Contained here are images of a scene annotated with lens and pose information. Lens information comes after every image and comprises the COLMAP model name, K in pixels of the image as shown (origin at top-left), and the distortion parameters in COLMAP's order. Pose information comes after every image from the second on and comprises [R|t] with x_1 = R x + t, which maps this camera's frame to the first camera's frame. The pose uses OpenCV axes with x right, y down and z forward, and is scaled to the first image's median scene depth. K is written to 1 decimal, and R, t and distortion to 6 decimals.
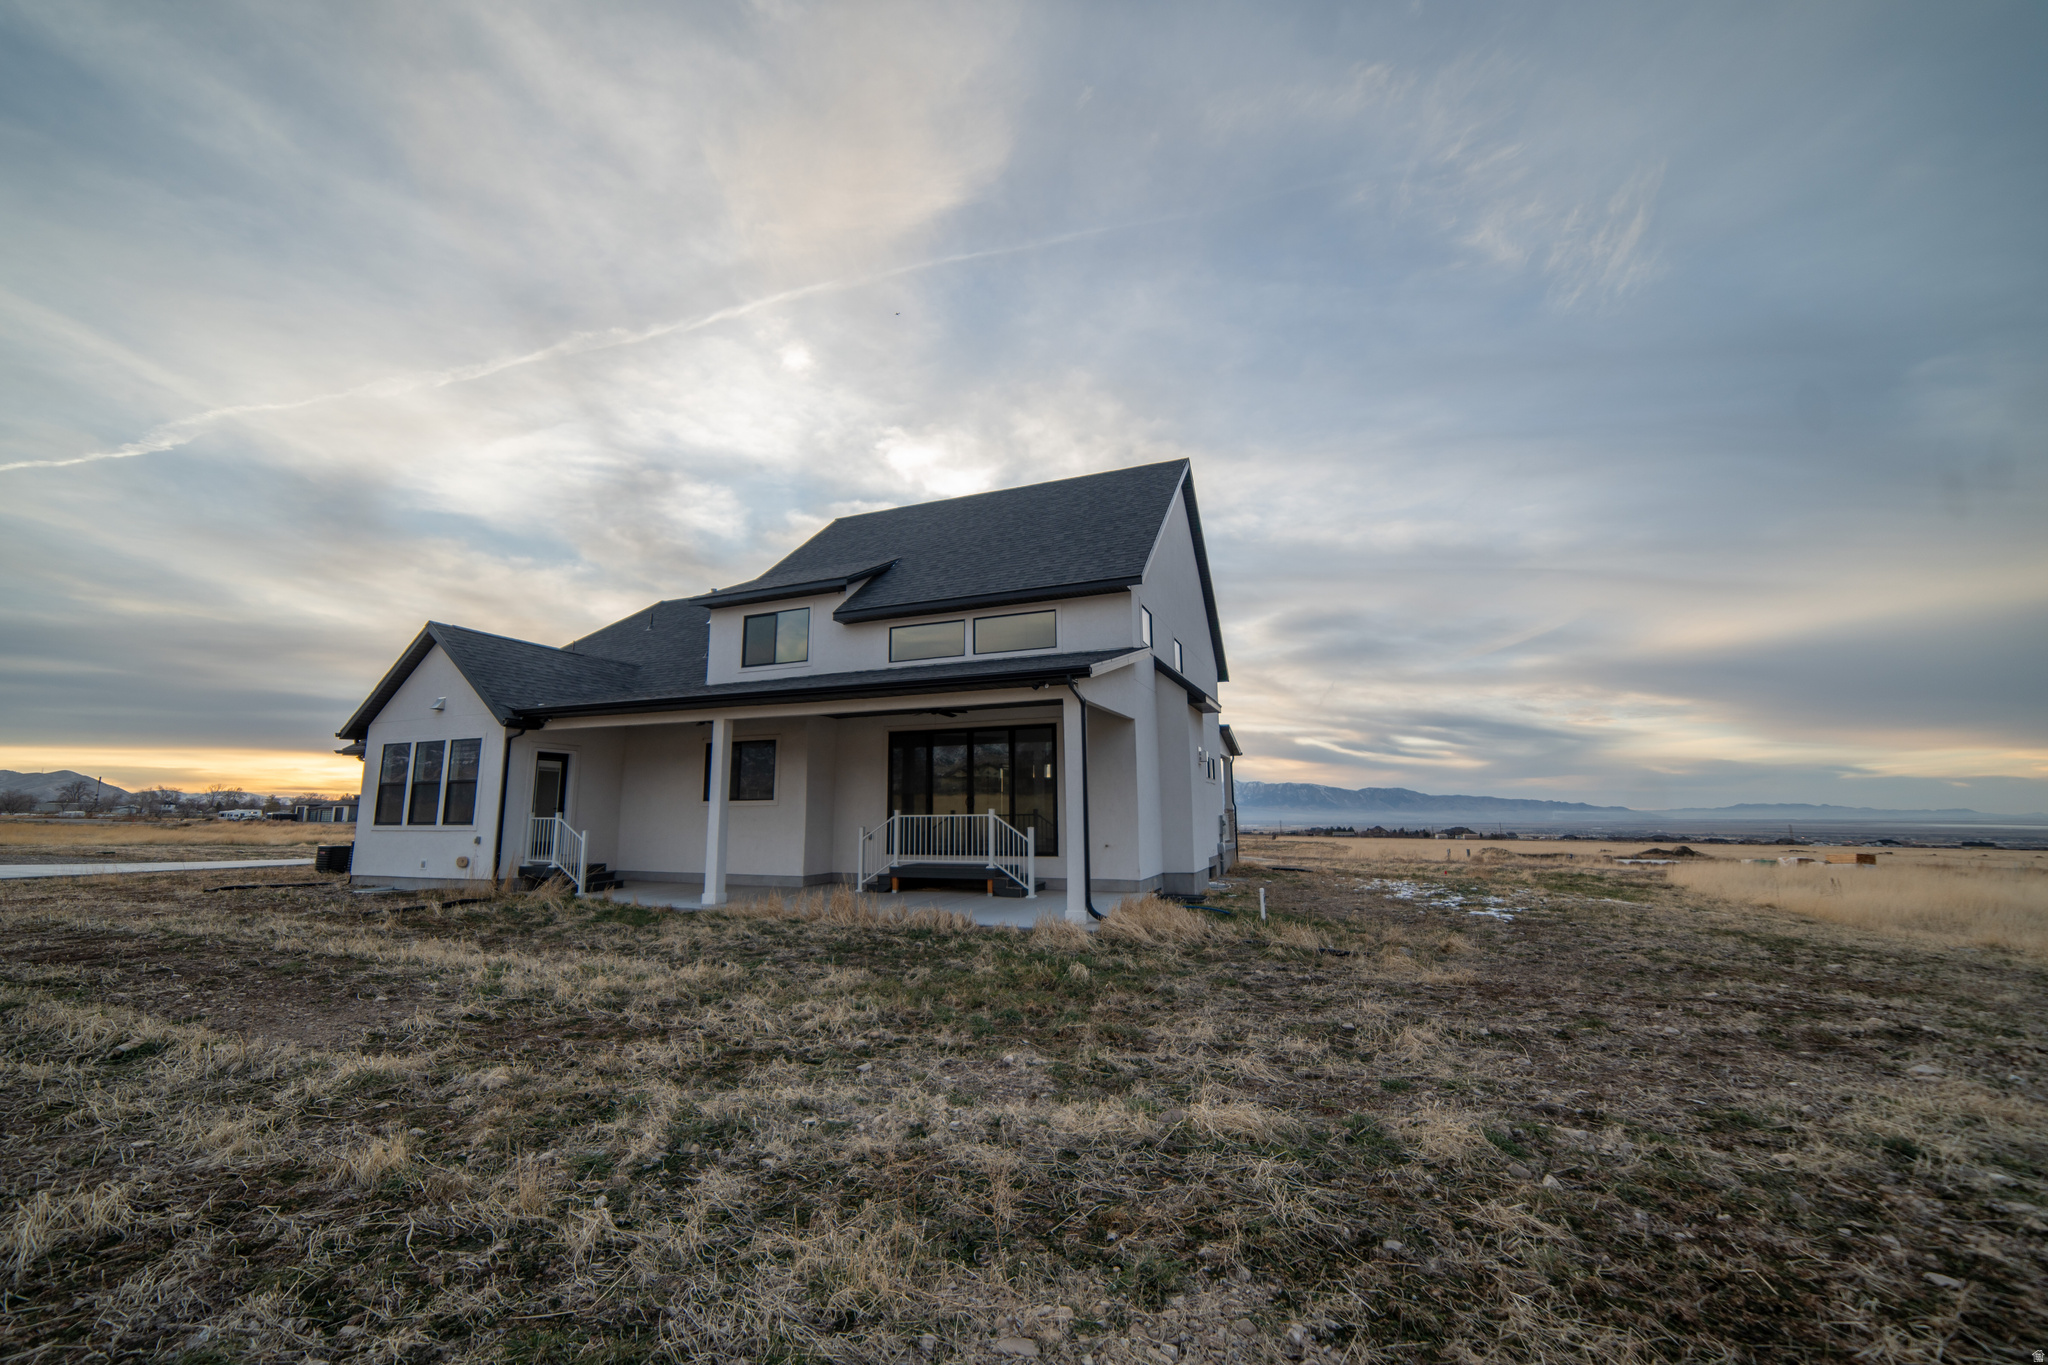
lens RADIAL K [[802.9, 0, 999.7], [0, 802.9, 759.8], [0, 0, 1]] dist [-0.017417, 0.006641]
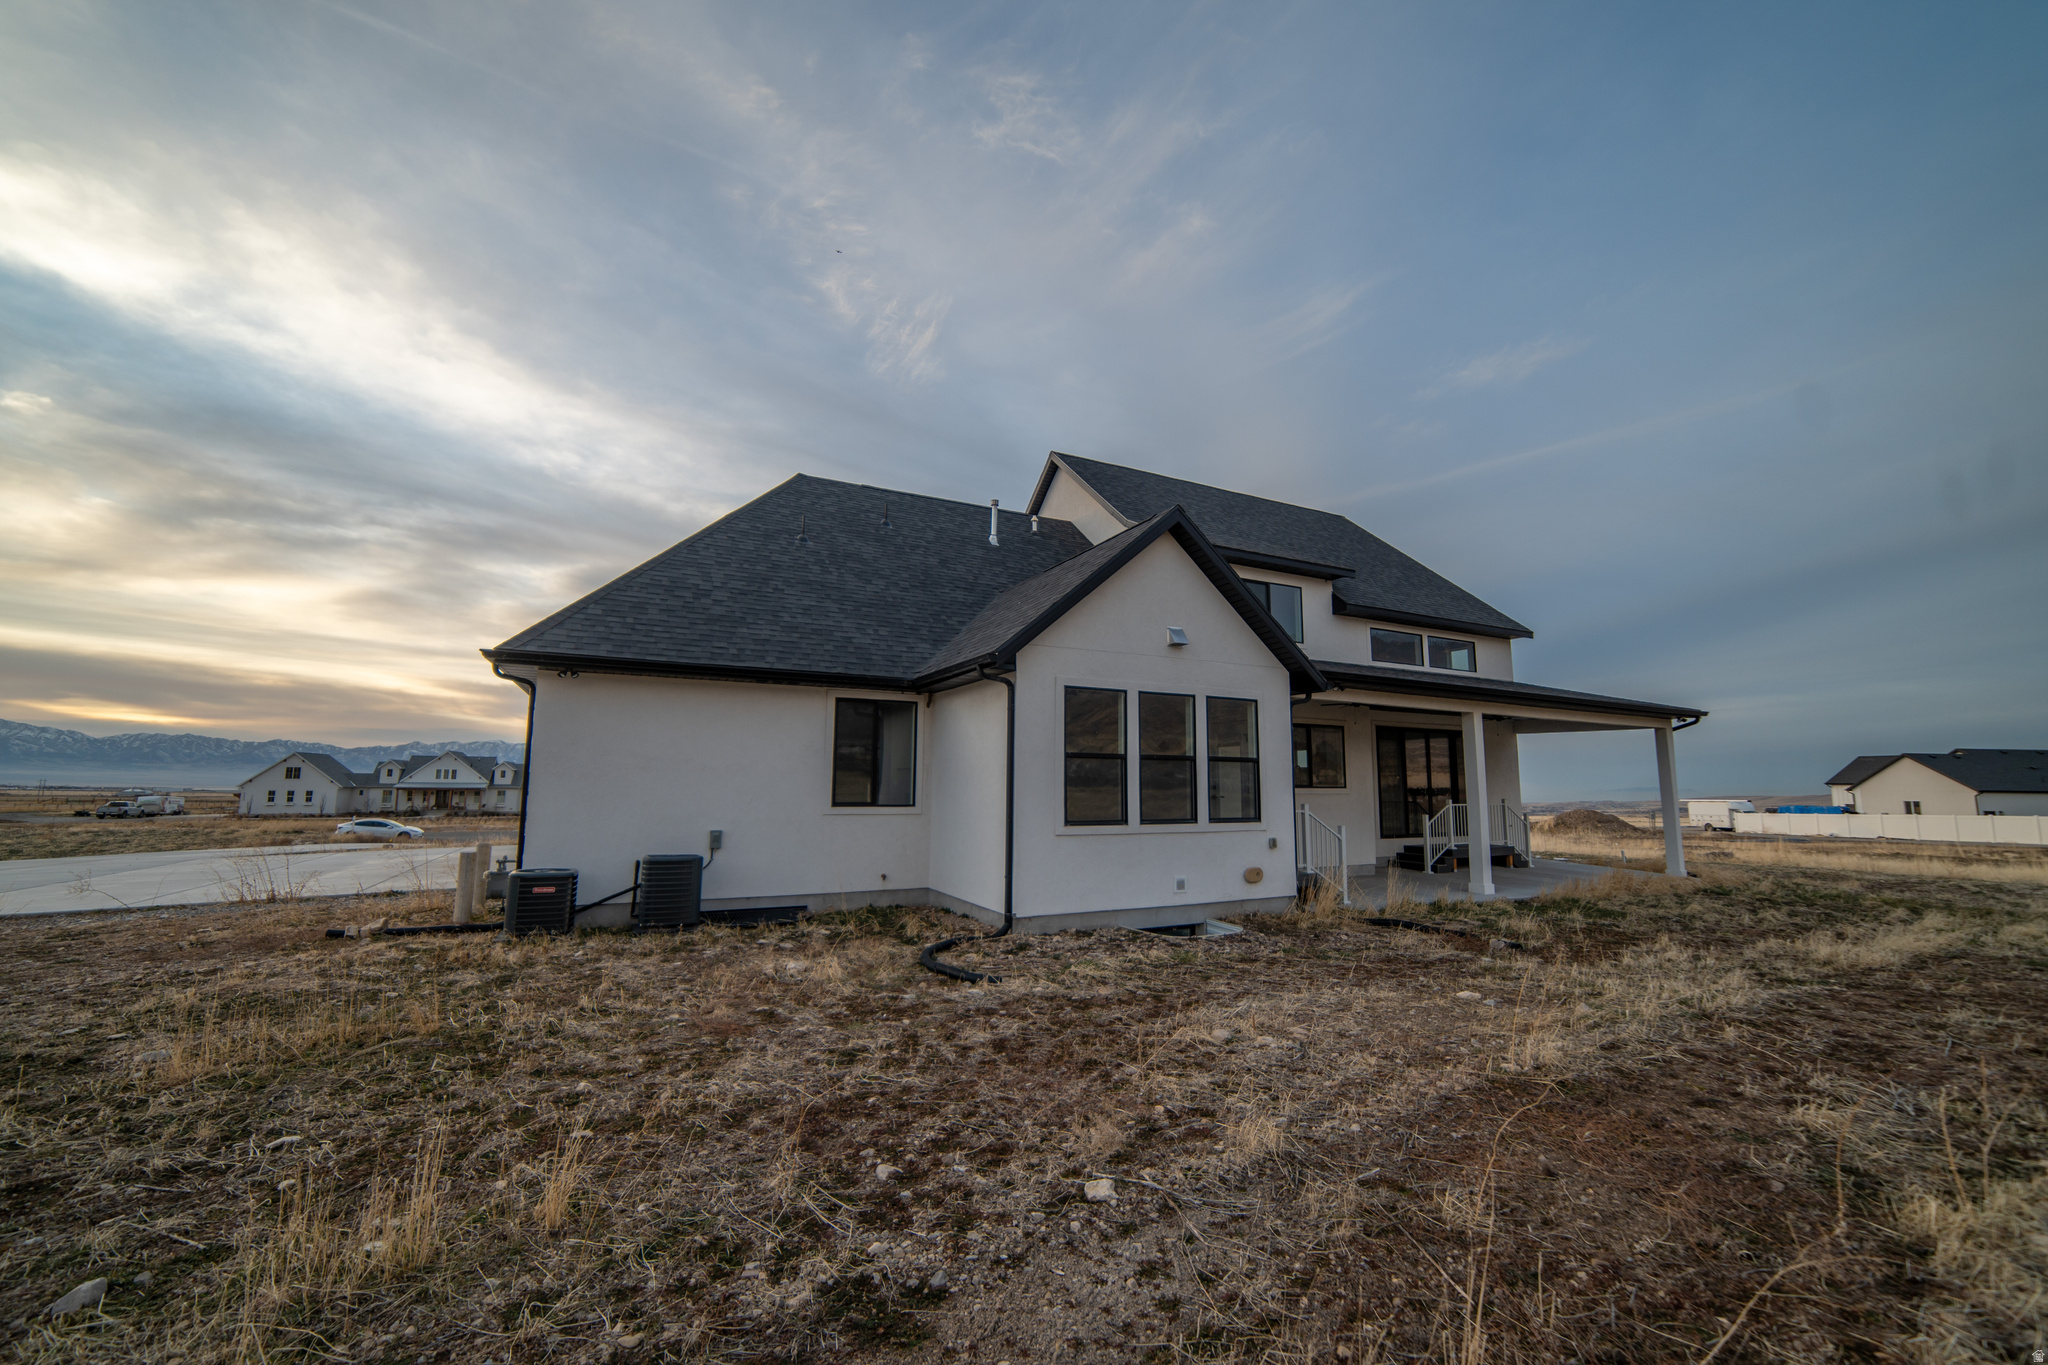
lens RADIAL K [[802.9, 0, 1024.4], [0, 802.9, 706.1], [0, 0, 1]] dist [-0.017417, 0.006641]
pose [[0.651146, 0.083995, 0.754290, -1.216811], [-0.063071, 0.996408, -0.056510, 0.030456], [-0.756327, -0.010778, 0.654104, 0.633696]]
